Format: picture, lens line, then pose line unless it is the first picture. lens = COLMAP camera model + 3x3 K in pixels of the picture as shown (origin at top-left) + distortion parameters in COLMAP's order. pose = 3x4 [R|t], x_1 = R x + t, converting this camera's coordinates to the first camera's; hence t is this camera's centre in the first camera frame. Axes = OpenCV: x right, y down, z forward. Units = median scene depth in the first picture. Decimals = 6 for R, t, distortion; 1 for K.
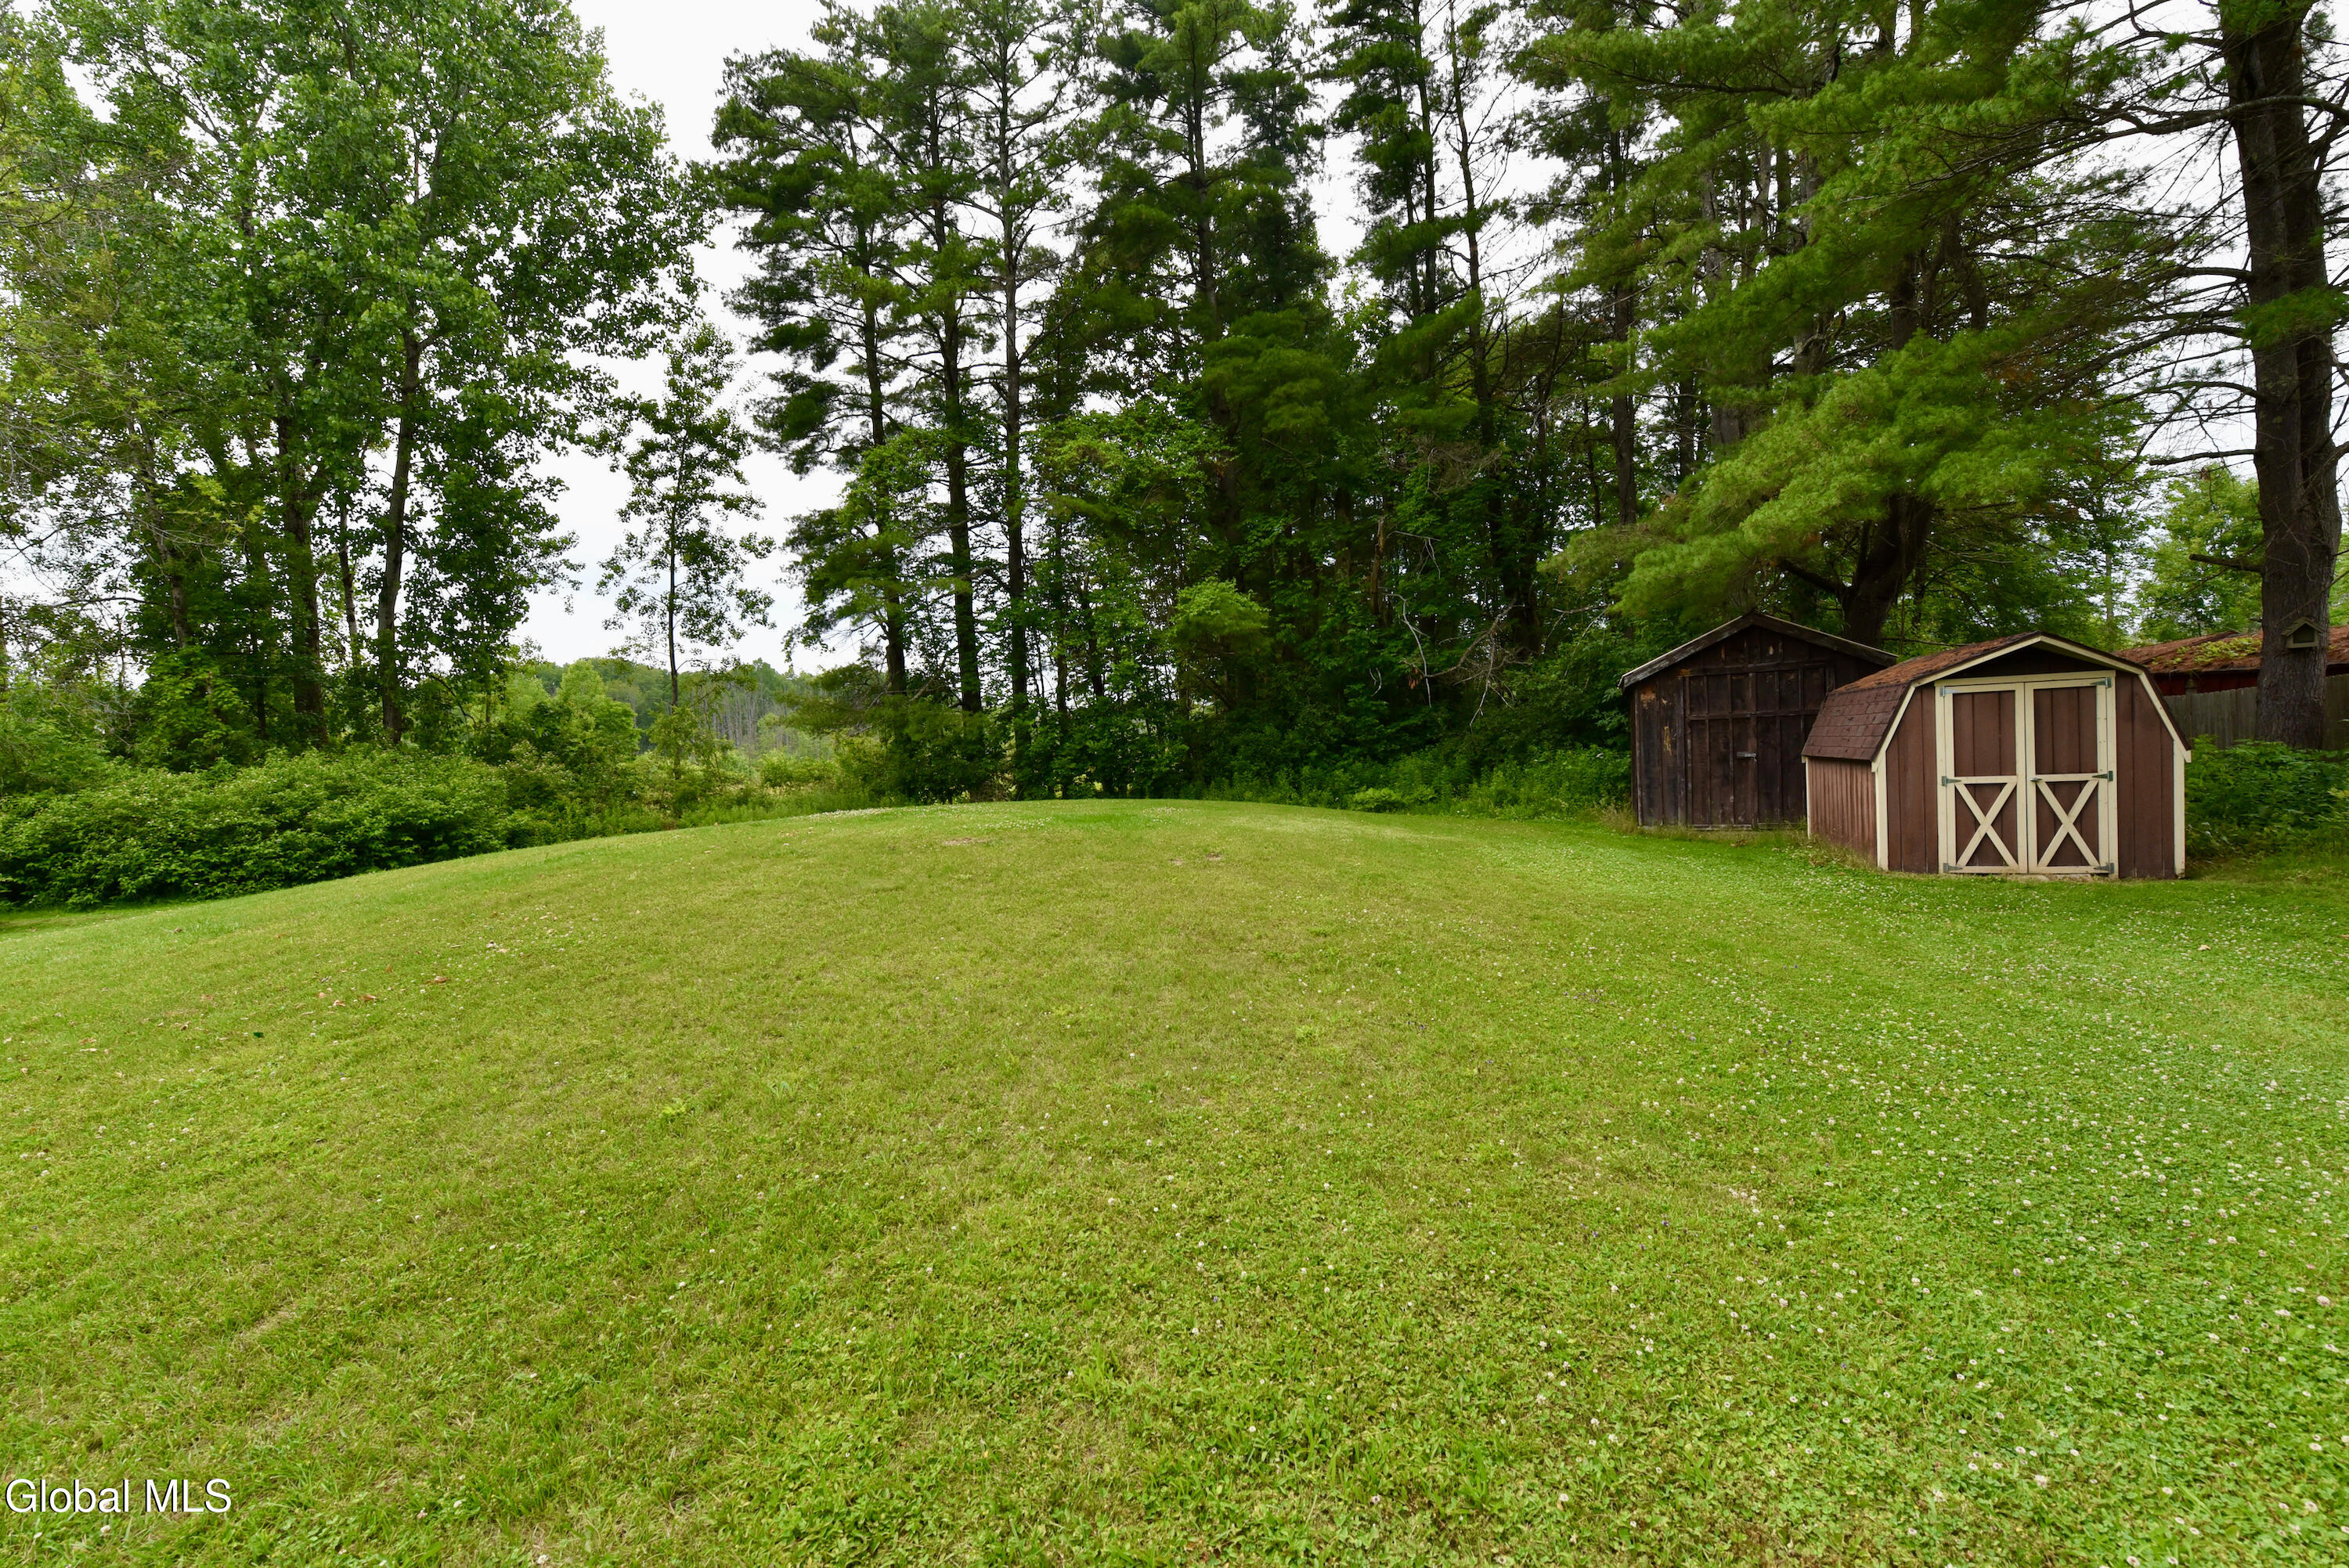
lens RADIAL K [[980.3, 0, 1158.1], [0, 980.3, 790.7], [0, 0, 1]] dist [-0.021792, 0.000163]
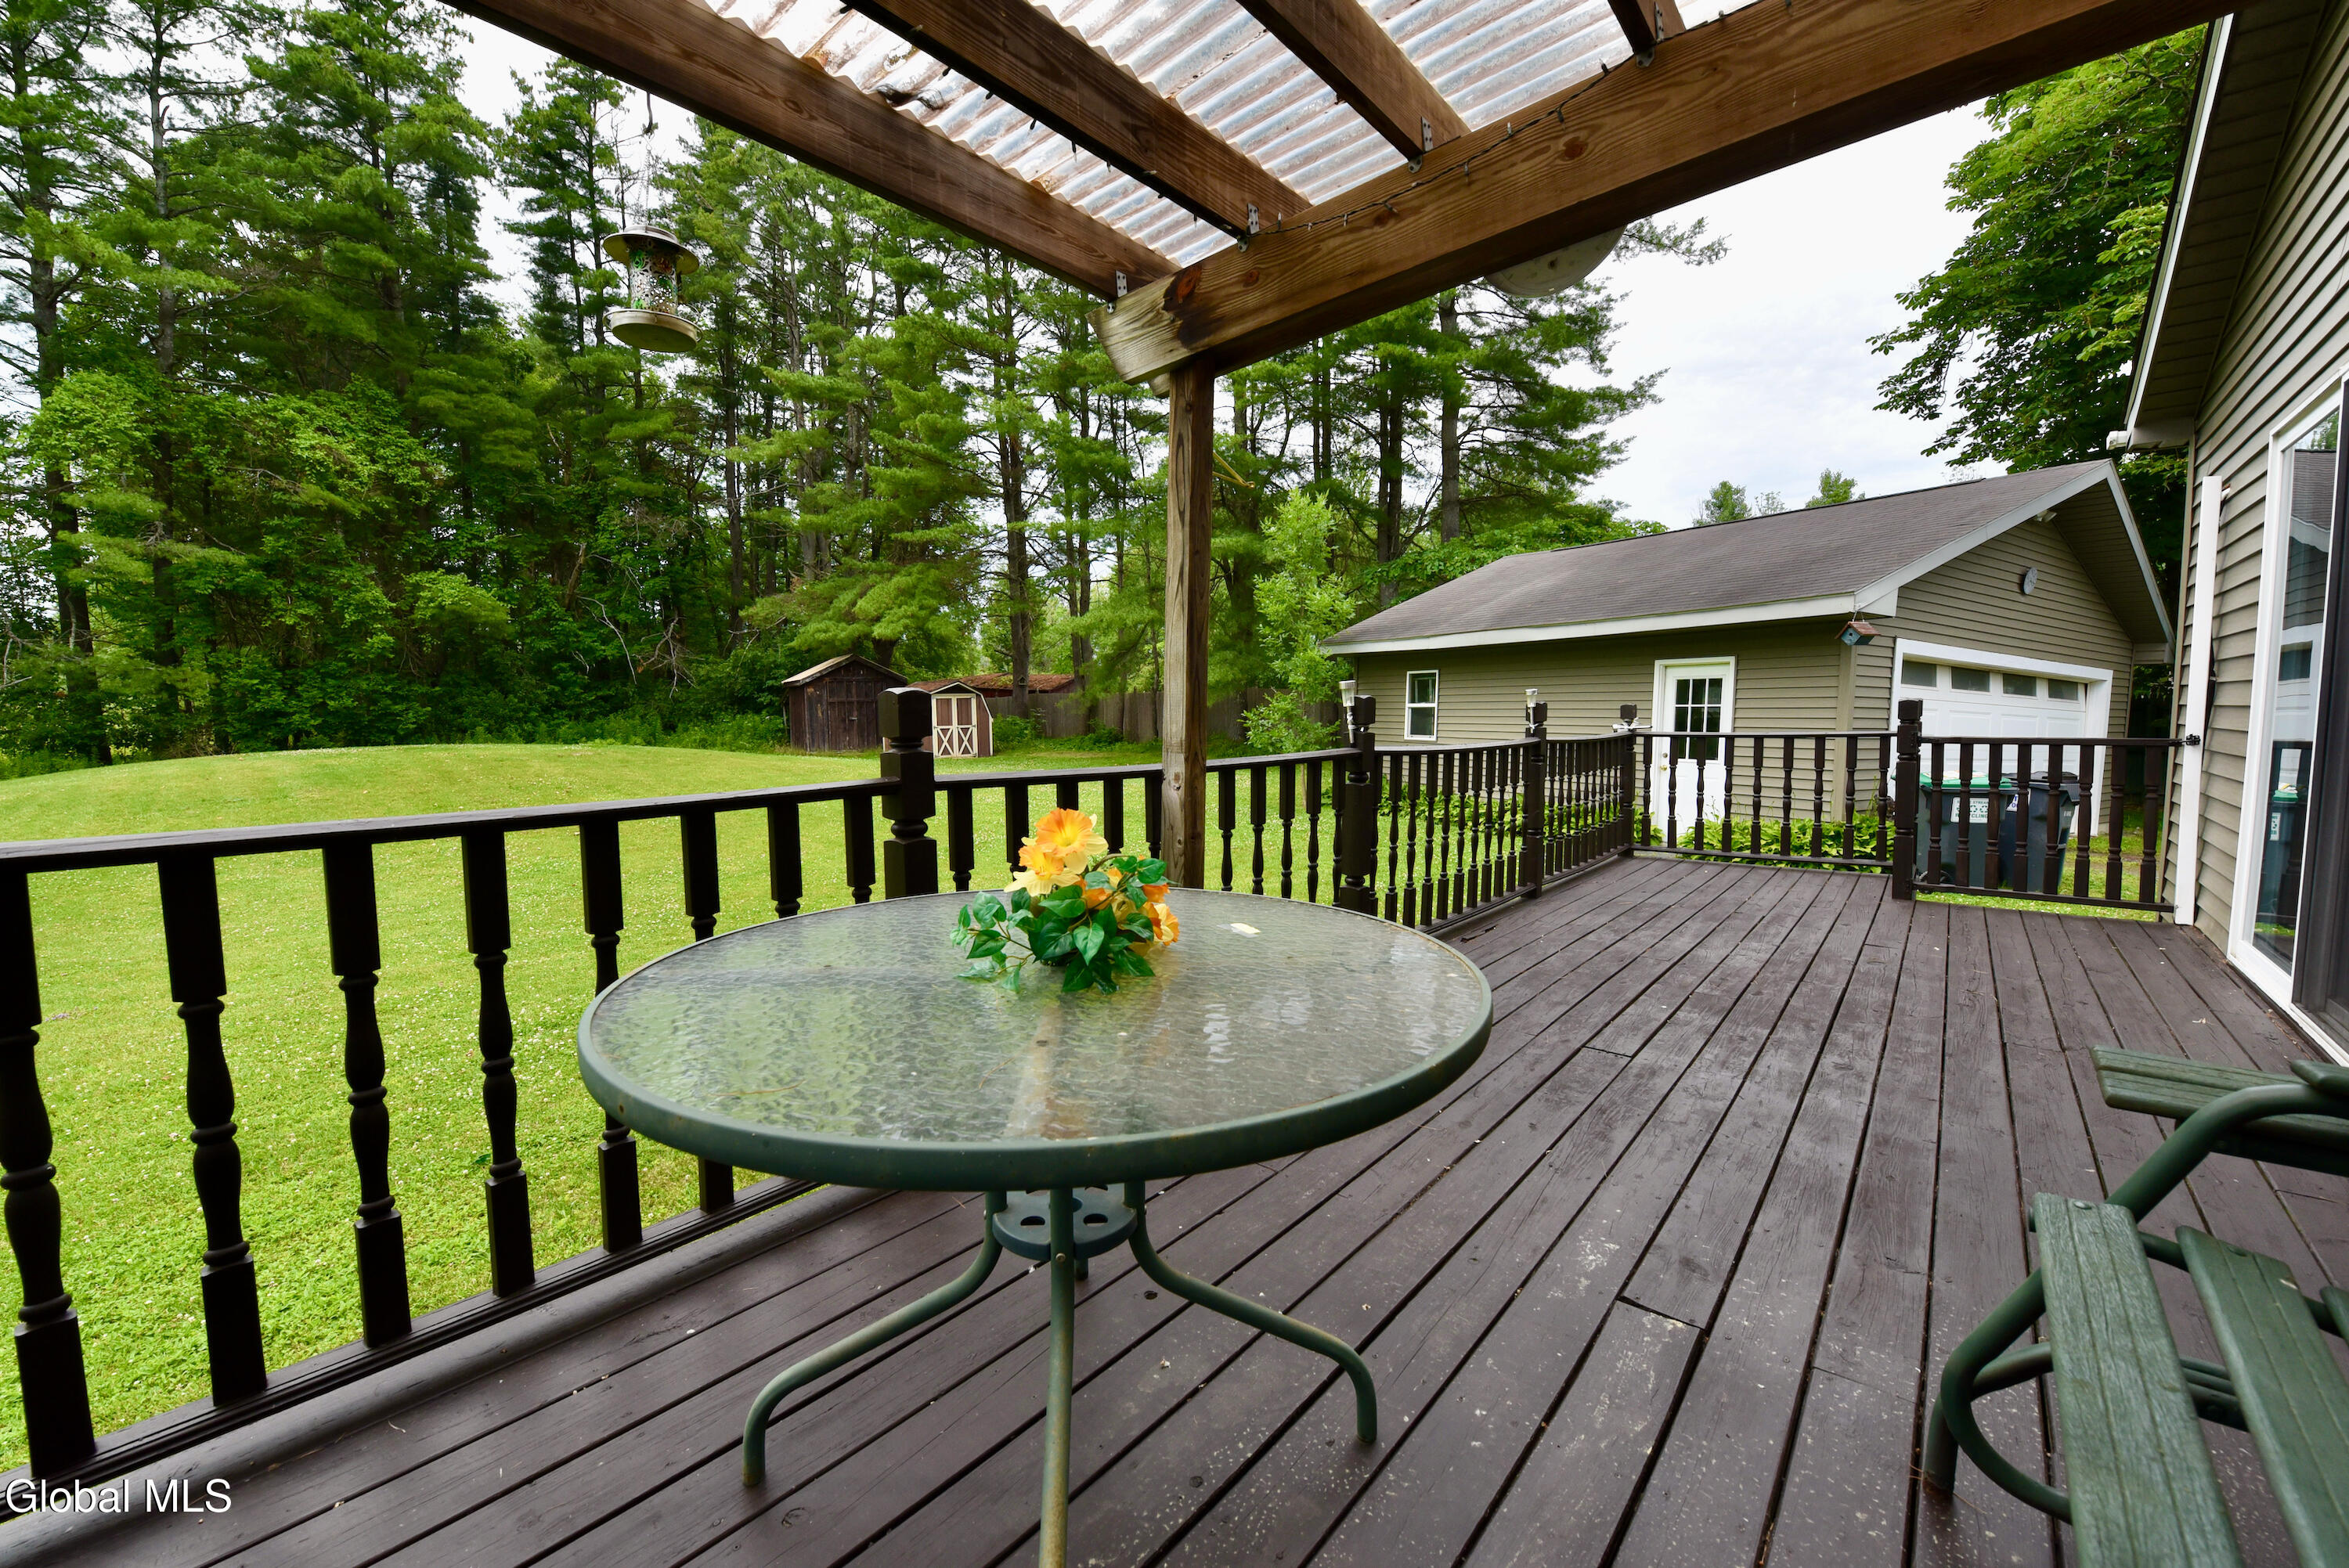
lens RADIAL K [[980.3, 0, 1158.1], [0, 980.3, 790.7], [0, 0, 1]] dist [-0.021792, 0.000163]
pose [[0.552530, -0.042273, 0.832420, -1.263913], [0.013717, 0.999039, 0.041629, 0.065207], [-0.833380, -0.011583, 0.552579, -1.188967]]
